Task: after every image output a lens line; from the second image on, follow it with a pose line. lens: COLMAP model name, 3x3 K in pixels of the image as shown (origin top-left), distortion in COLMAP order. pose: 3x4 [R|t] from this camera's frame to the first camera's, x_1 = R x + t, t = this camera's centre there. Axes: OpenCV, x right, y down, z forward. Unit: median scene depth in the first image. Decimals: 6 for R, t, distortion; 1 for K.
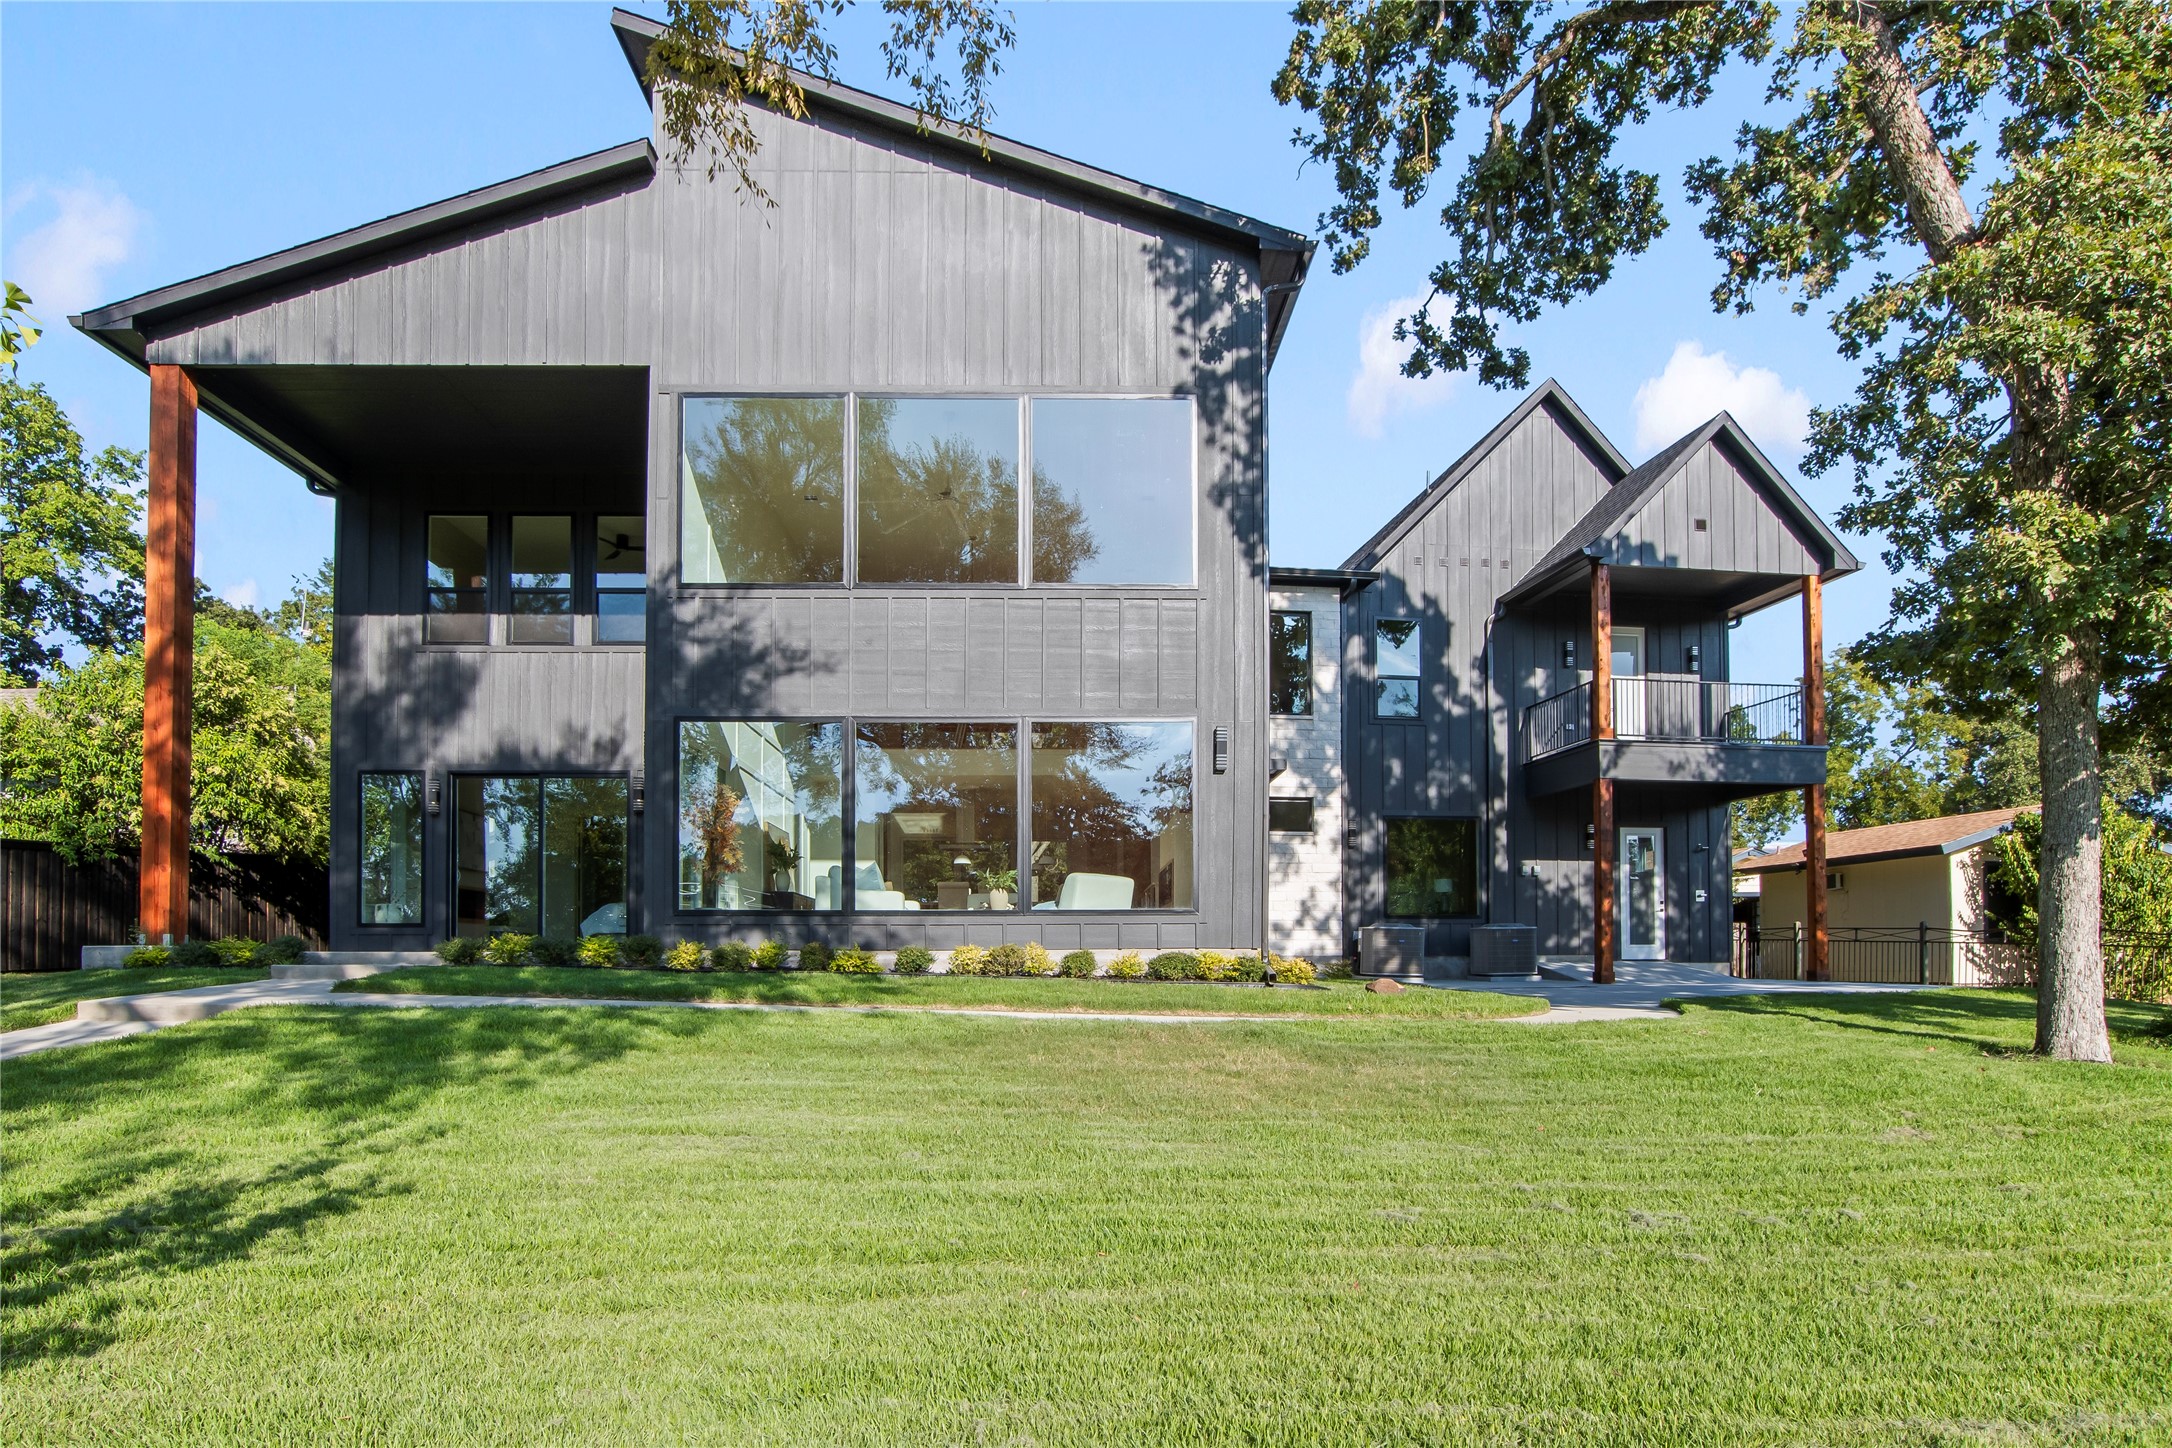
lens RADIAL K [[1244.5, 0, 1084.3], [0, 1244.5, 880.9], [0, 0, 1]] dist [-0.002968, 0.000130]
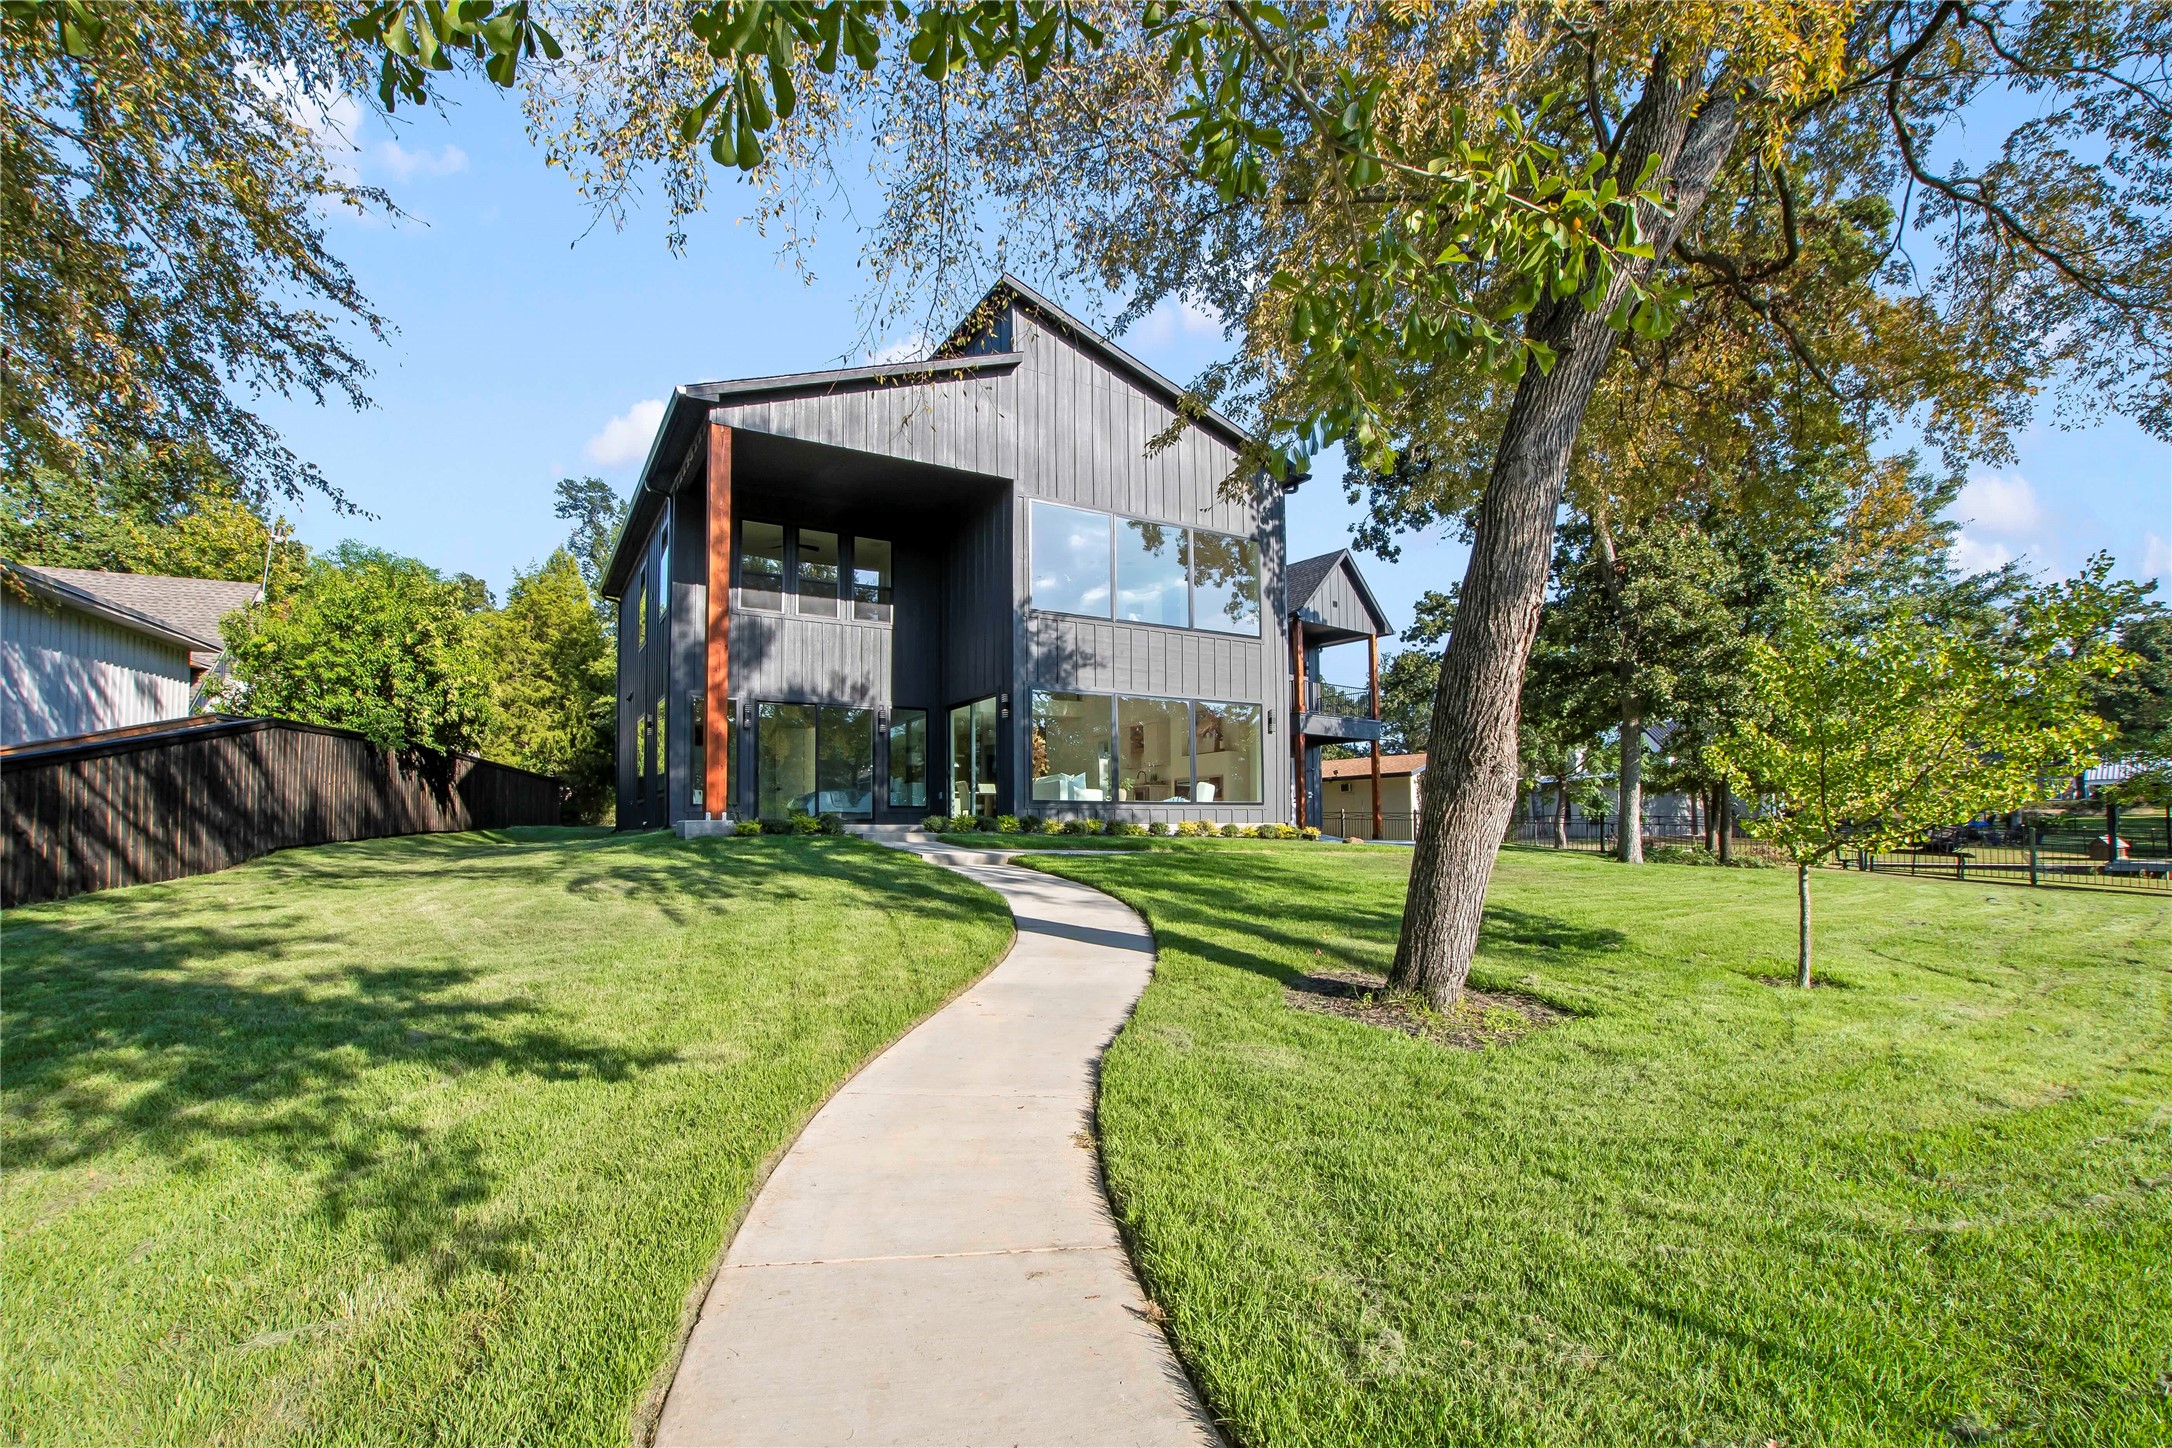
lens RADIAL K [[948.1, 0, 1094.1], [0, 948.1, 736.4], [0, 0, 1]] dist [0.000972, -0.005080]
pose [[0.875395, 0.042714, 0.481517, -0.844535], [-0.024465, 0.998727, -0.044118, -0.008425], [-0.482788, 0.026840, 0.875326, -0.178079]]
